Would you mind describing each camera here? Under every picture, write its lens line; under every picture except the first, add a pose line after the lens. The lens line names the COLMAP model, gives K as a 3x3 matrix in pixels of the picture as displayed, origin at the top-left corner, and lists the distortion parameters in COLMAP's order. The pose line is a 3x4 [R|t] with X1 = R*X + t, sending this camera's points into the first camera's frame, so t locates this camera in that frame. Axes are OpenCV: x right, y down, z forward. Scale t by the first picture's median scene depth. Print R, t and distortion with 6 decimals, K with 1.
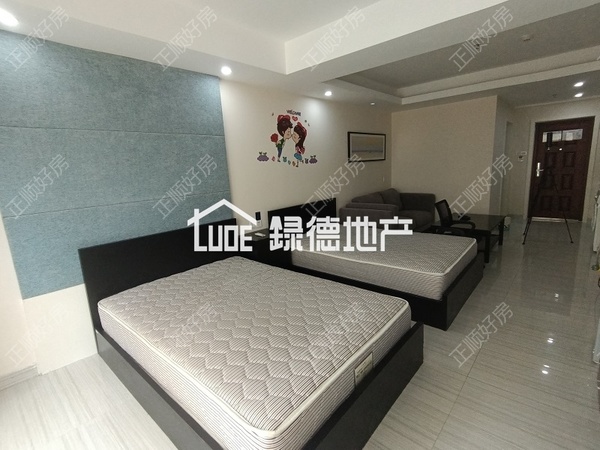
lens RADIAL K [[300.2, 0, 298.8], [0, 300.2, 224.4], [0, 0, 1]] dist [0.012264, -0.009906]
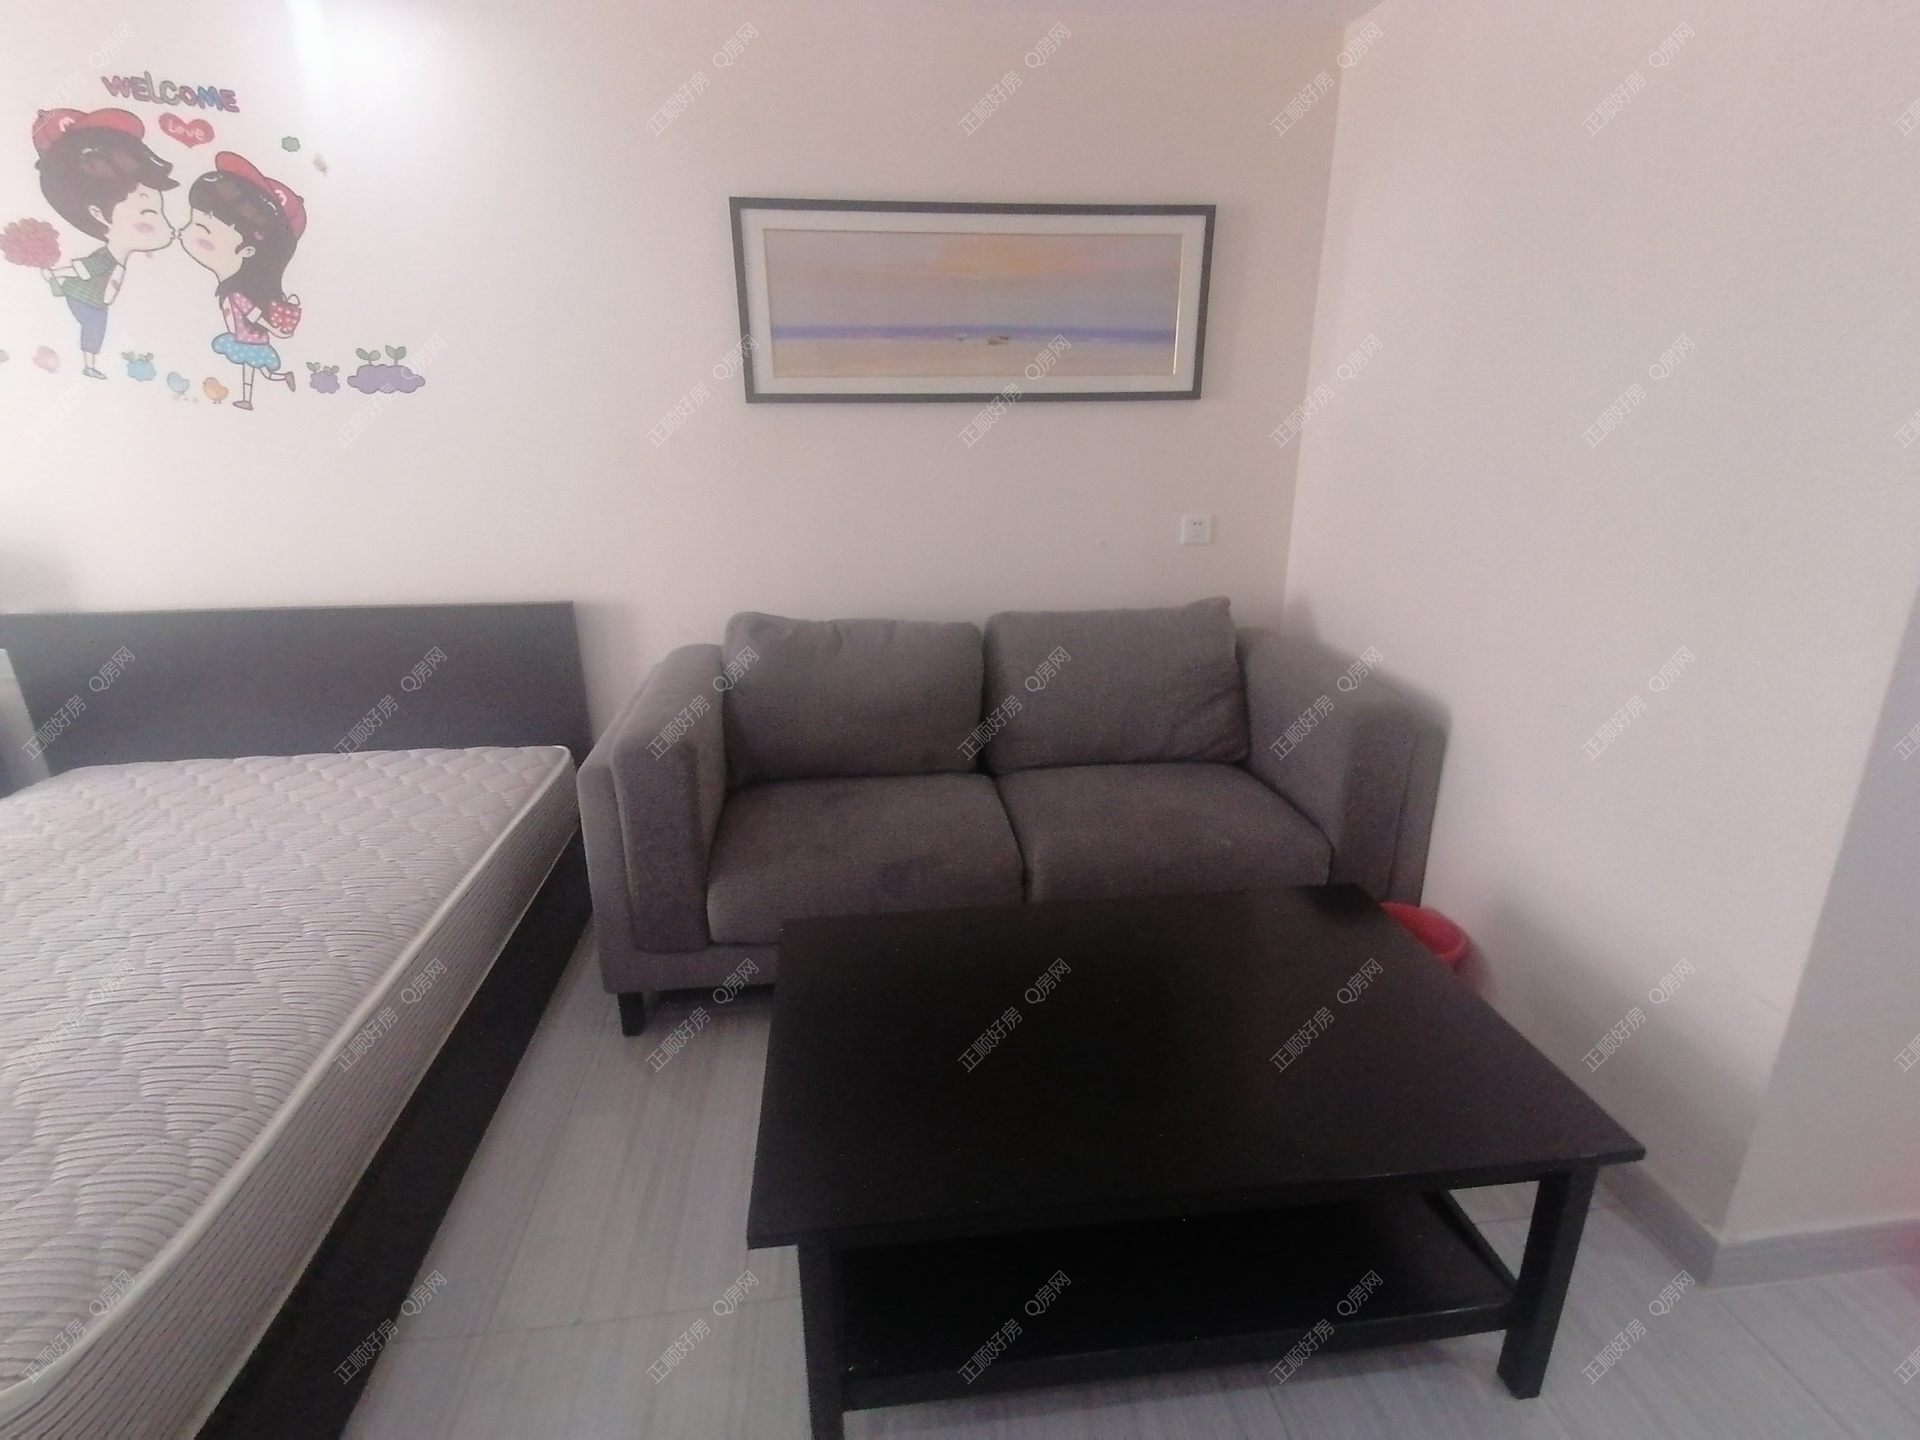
lens RADIAL K [[952.1, 0, 968.4], [0, 952.1, 710.6], [0, 0, 1]] dist [0.014601, -0.007076]
pose [[0.756785, 0.254849, -0.601937, 0.758357], [-0.166104, 0.965616, 0.199990, -0.207555], [0.632207, -0.051365, 0.773095, 0.825261]]
